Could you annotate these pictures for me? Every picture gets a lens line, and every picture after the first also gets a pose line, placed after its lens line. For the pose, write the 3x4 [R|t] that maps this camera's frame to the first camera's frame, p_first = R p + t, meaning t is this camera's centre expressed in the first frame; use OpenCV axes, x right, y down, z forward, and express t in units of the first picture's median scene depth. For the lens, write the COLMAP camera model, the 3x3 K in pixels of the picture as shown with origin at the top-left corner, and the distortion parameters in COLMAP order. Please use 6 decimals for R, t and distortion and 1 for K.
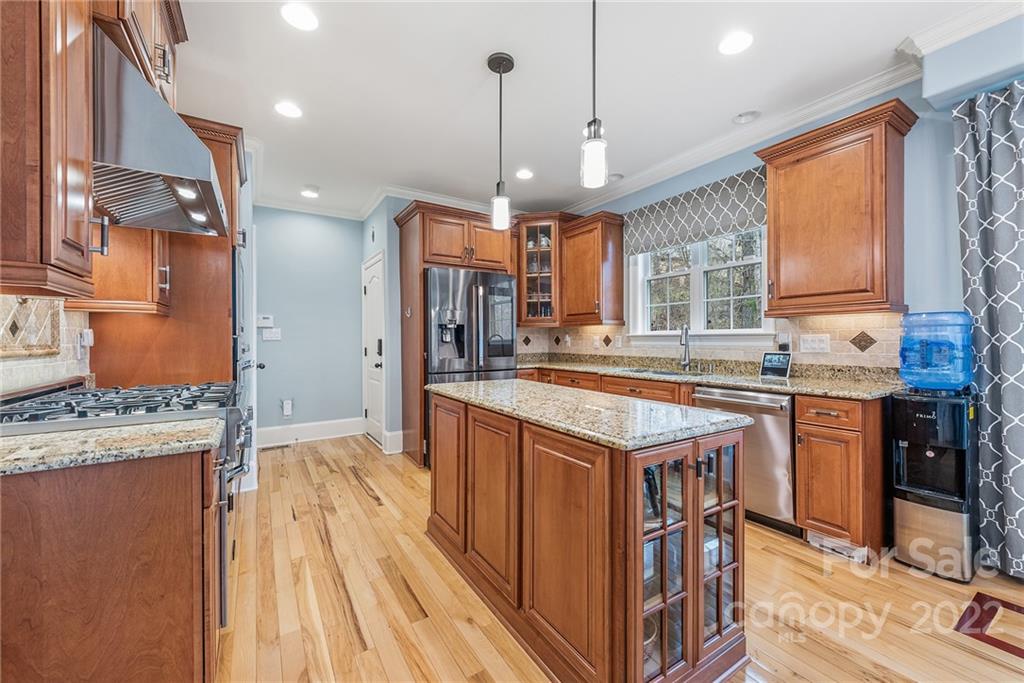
lens RADIAL K [[402.4, 0, 518.1], [0, 402.4, 339.5], [0, 0, 1]] dist [0.006170, -0.000740]
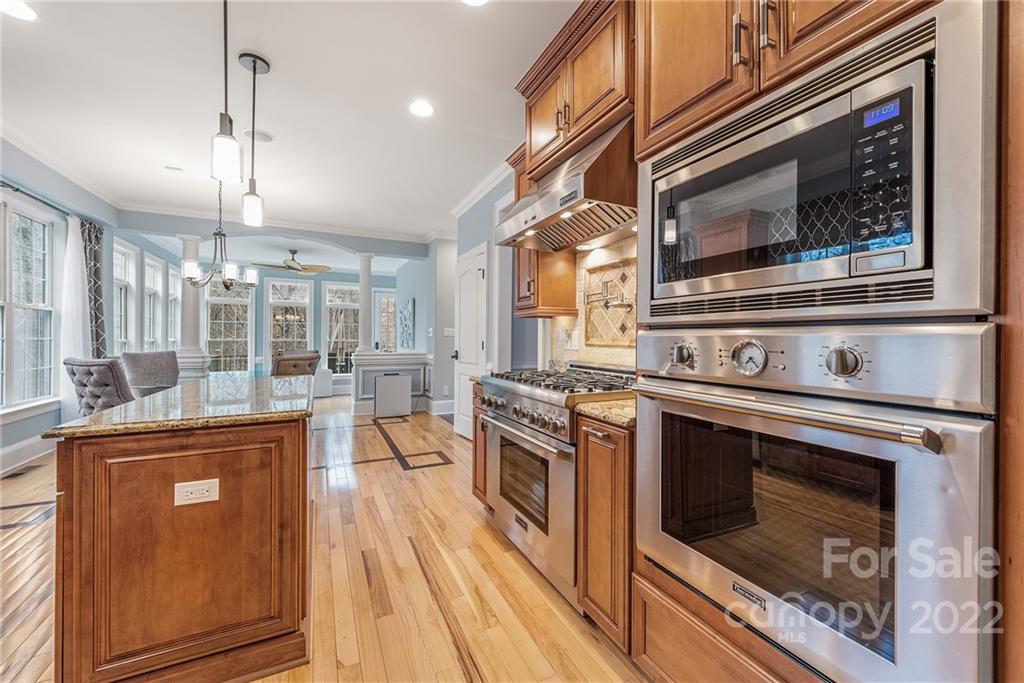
lens RADIAL K [[402.4, 0, 515.2], [0, 402.4, 337.7], [0, 0, 1]] dist [0.006170, -0.000740]
pose [[-0.992968, -0.003079, 0.118339, -0.832492], [-0.002098, 0.999962, 0.008406, -0.002849], [-0.118361, 0.008099, -0.992938, 2.144746]]
